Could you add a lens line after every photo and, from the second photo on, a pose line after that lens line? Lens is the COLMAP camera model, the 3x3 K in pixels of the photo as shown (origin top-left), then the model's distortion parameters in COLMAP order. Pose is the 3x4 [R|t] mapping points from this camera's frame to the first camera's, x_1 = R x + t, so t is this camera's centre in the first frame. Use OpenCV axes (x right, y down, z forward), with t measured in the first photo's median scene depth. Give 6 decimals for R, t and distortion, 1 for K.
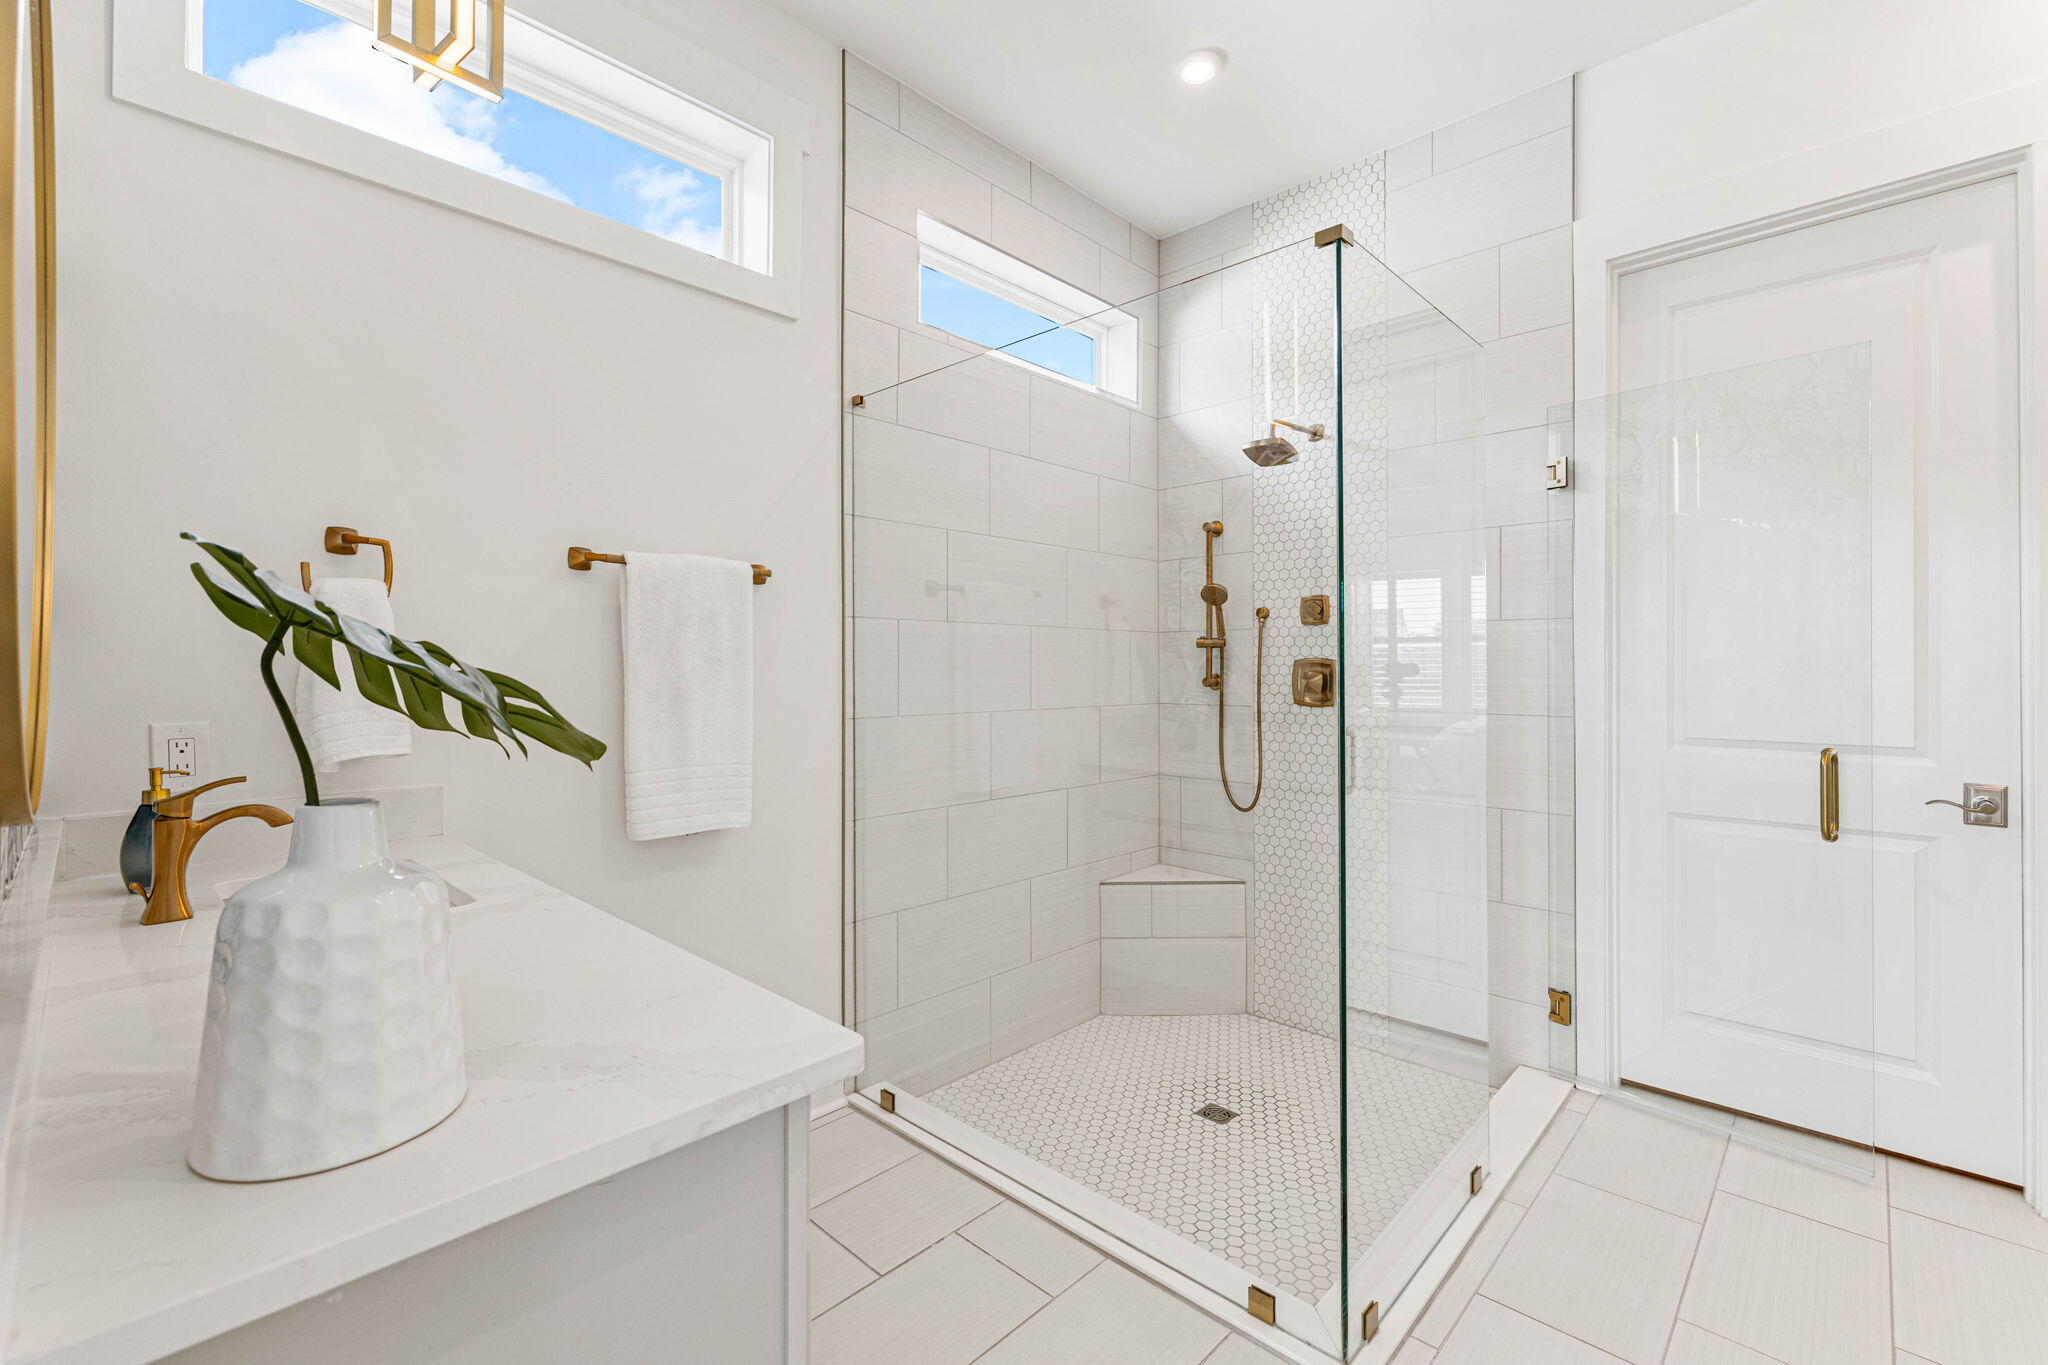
lens RADIAL K [[860.1, 0, 1015.7], [0, 860.1, 668.5], [0, 0, 1]] dist [0.001703, 0.000113]
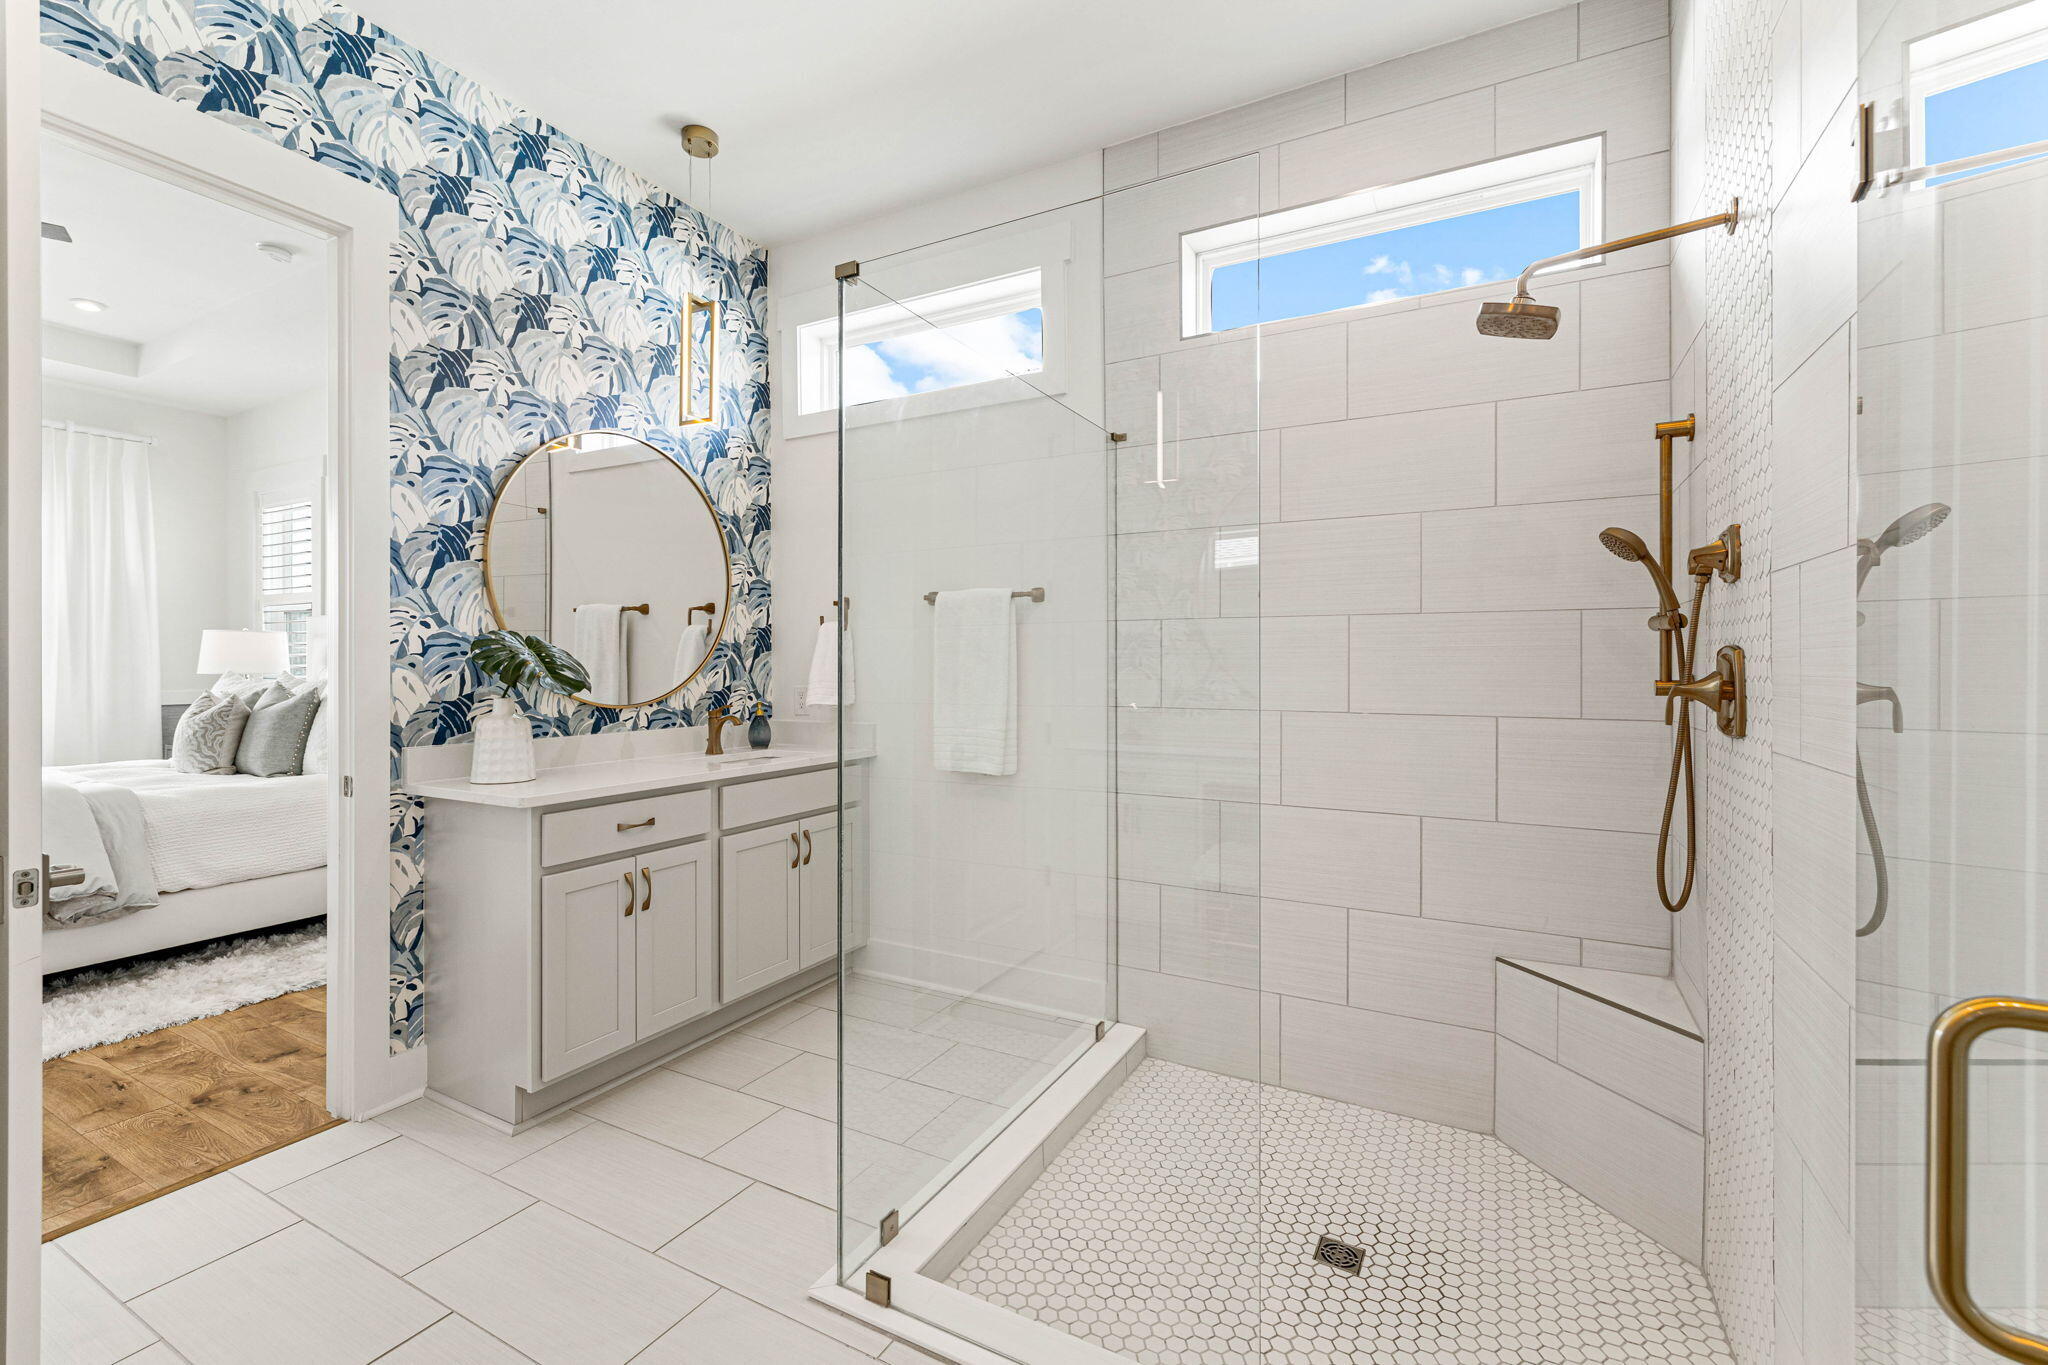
lens RADIAL K [[894.7, 0, 1064.9], [0, 894.7, 667.7], [0, 0, 1]] dist [-0.000541, 0.000073]
pose [[0.288821, 0.005668, -0.957366, 0.854164], [0.000692, 0.999981, 0.006129, -0.002379], [0.957383, -0.002432, 0.288811, 0.511050]]
